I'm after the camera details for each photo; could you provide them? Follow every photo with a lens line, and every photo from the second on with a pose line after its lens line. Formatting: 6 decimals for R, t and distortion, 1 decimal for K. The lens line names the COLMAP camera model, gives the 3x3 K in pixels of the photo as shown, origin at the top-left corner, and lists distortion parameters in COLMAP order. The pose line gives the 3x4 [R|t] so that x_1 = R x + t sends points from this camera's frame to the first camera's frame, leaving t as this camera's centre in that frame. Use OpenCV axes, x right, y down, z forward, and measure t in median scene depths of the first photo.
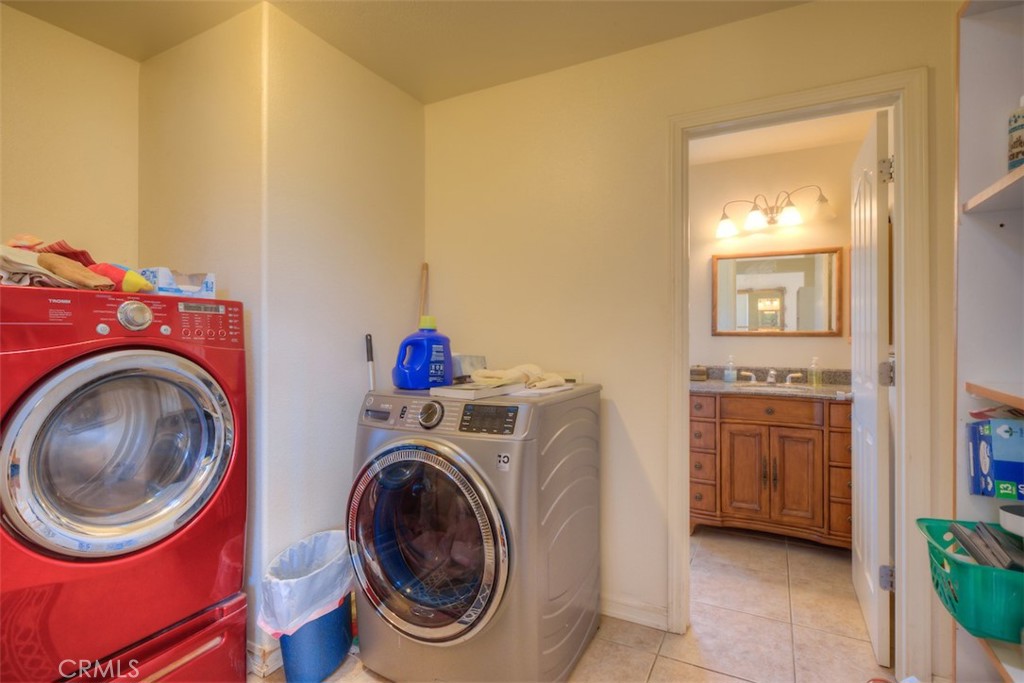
lens RADIAL K [[495.3, 0, 513.7], [0, 495.3, 338.2], [0, 0, 1]] dist [0.000350, 0.000261]
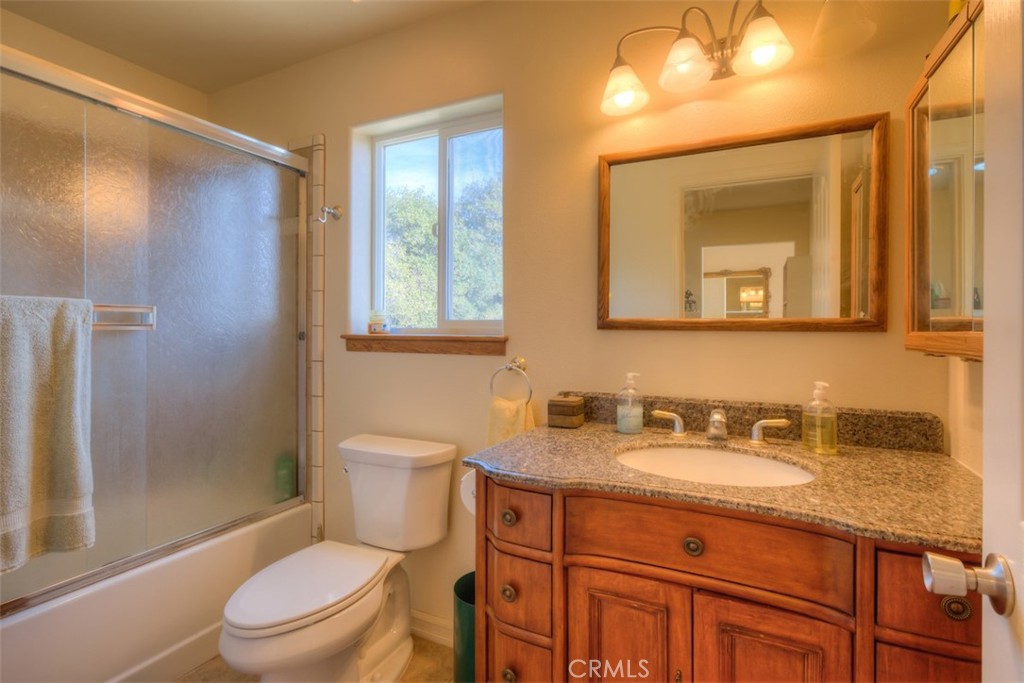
lens RADIAL K [[495.3, 0, 509.5], [0, 495.3, 336.0], [0, 0, 1]] dist [0.000350, 0.000261]
pose [[0.999956, 0.001305, 0.009260, 0.337775], [-0.001337, 0.999993, 0.003379, 0.000663], [-0.009256, -0.003391, 0.999951, 0.576322]]
